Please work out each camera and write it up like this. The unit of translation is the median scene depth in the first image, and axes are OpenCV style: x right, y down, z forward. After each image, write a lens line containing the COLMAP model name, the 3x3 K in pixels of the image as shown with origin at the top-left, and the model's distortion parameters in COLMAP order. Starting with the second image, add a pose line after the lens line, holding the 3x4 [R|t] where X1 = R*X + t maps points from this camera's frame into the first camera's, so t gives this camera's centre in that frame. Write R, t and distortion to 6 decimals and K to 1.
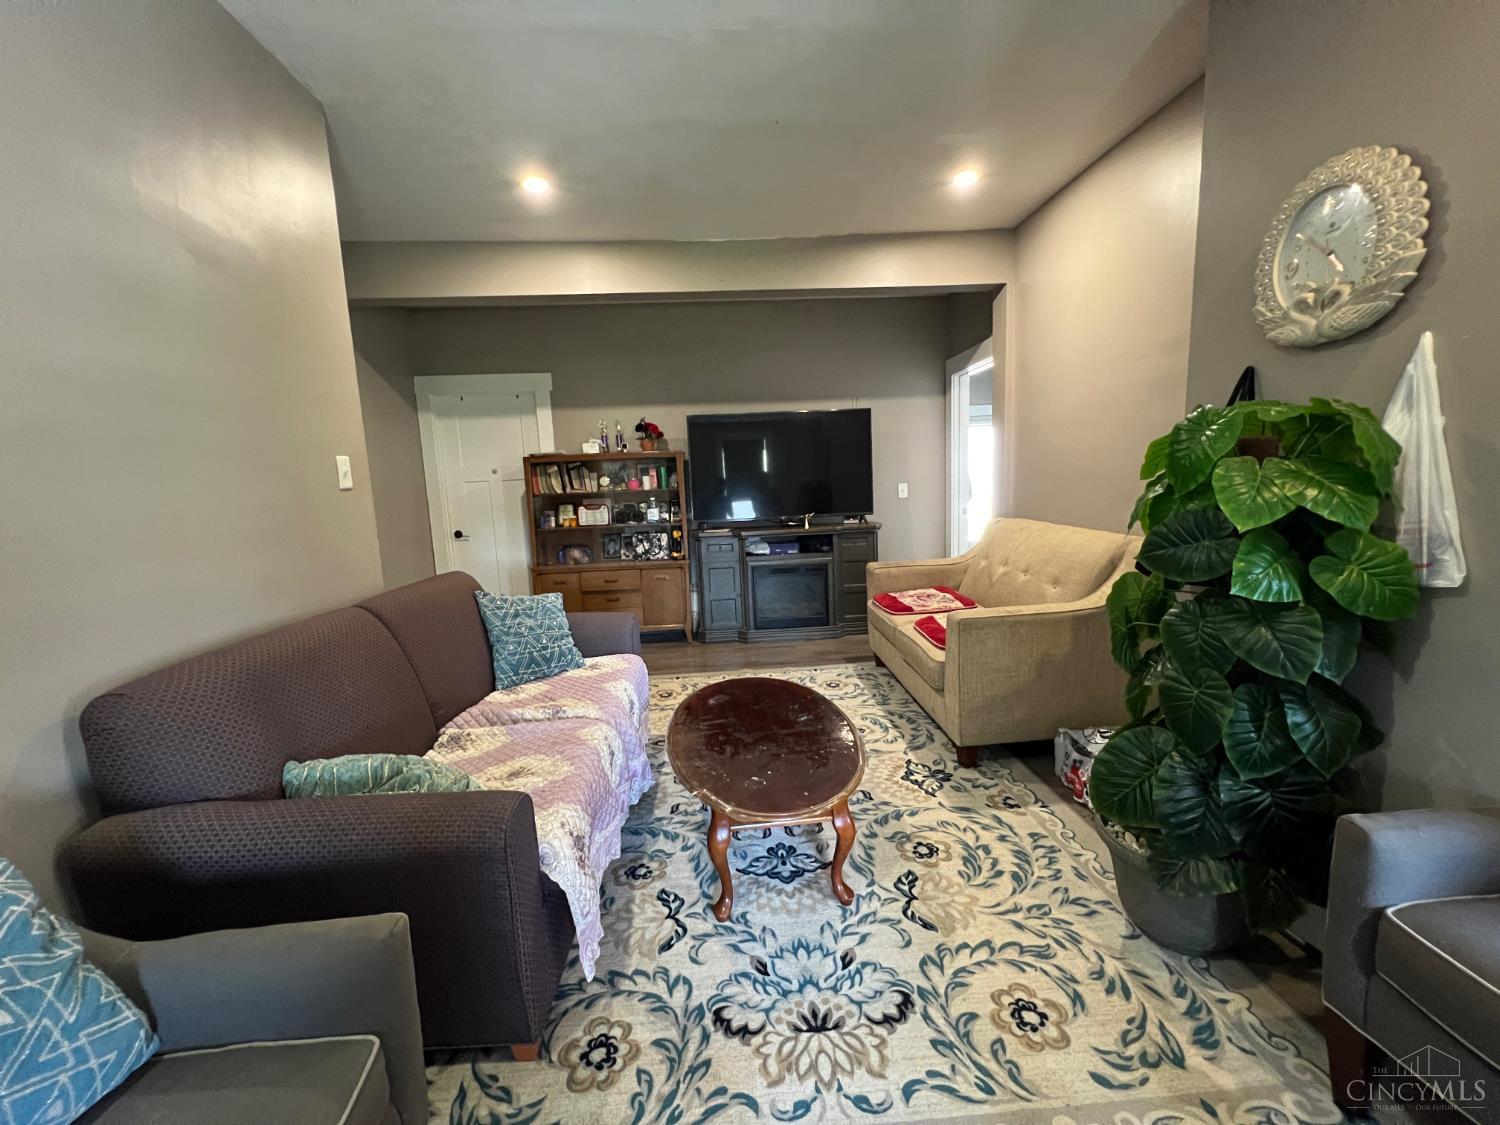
lens RADIAL K [[599.7, 0, 744.6], [0, 599.7, 562.4], [0, 0, 1]] dist [-0.001229, 0.000413]
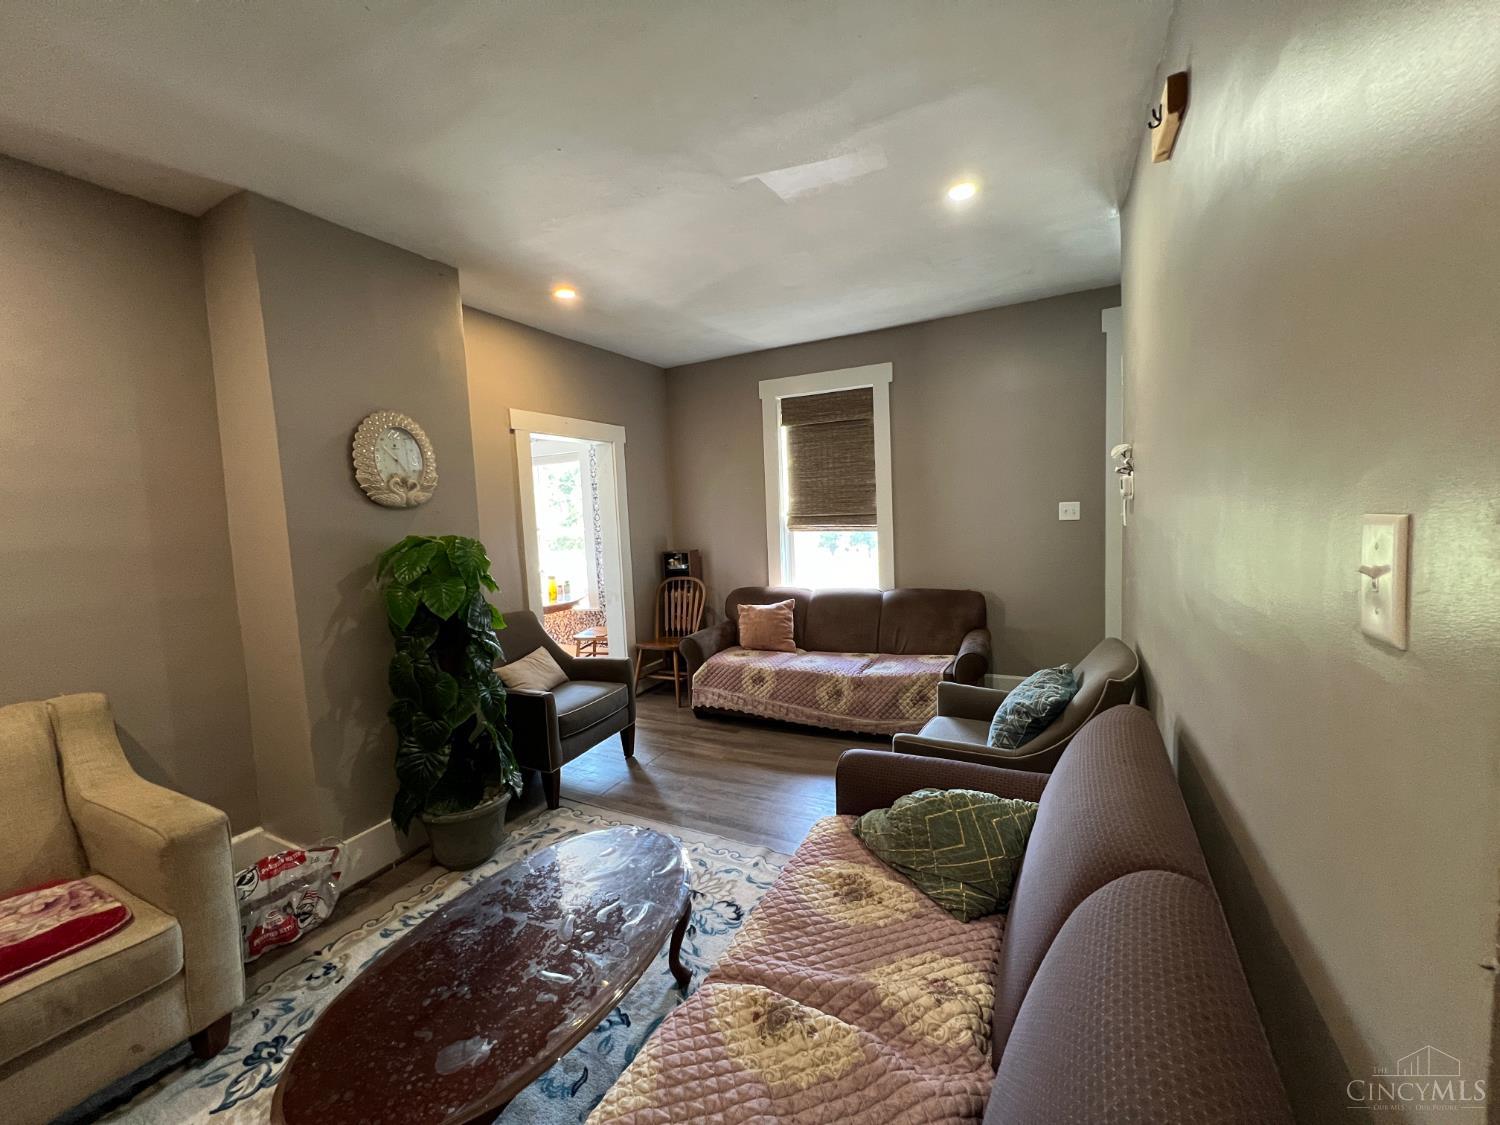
lens RADIAL K [[599.7, 0, 748.1], [0, 599.7, 561.1], [0, 0, 1]] dist [-0.001229, 0.000413]
pose [[-0.858190, 0.042415, 0.511577, -0.464901], [0.154789, 0.971576, 0.179111, -0.197157], [-0.489439, 0.232898, -0.840362, 1.093799]]
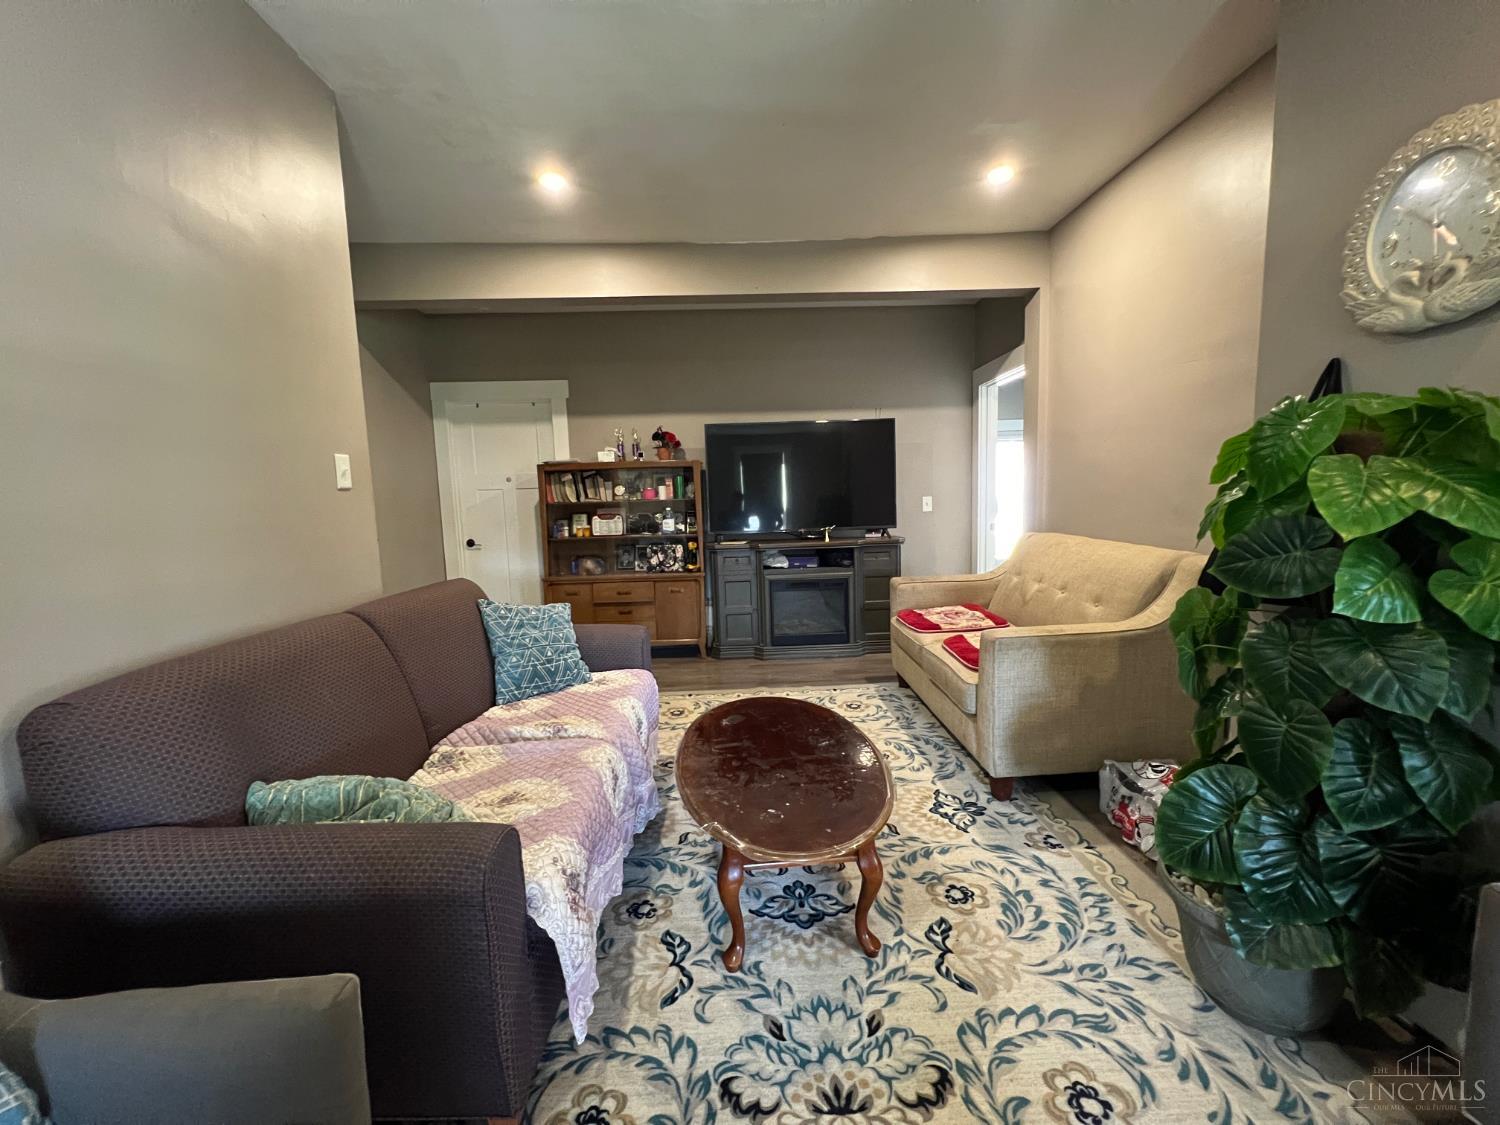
lens RADIAL K [[599.7, 0, 744.8], [0, 599.7, 562.1], [0, 0, 1]] dist [-0.001229, 0.000413]
pose [[0.999514, 0.014811, -0.027434, -0.002363], [-0.015563, 0.999503, -0.027402, 0.007968], [0.027014, 0.027815, 0.999248, 0.058532]]
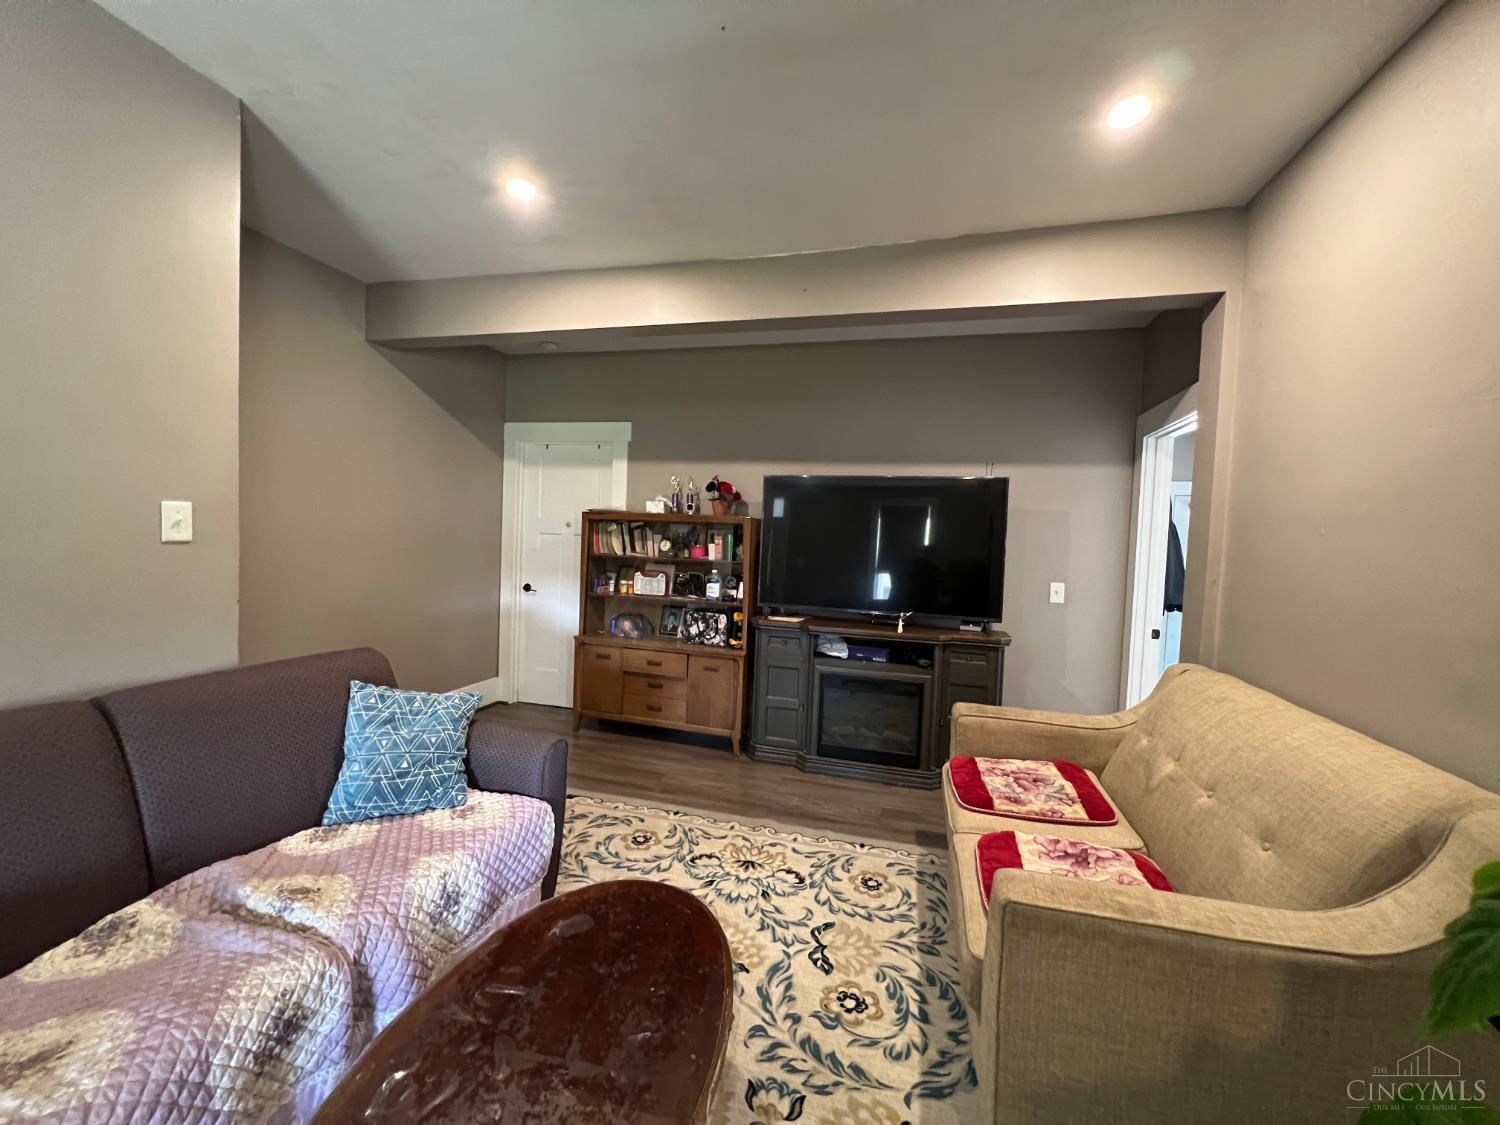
lens RADIAL K [[599.7, 0, 746.0], [0, 599.7, 562.5], [0, 0, 1]] dist [-0.001229, 0.000413]
pose [[0.943625, 0.093639, -0.317495, 0.259486], [-0.123665, 0.989430, -0.075731, -0.105514], [0.307048, 0.110725, 0.945231, 0.392376]]
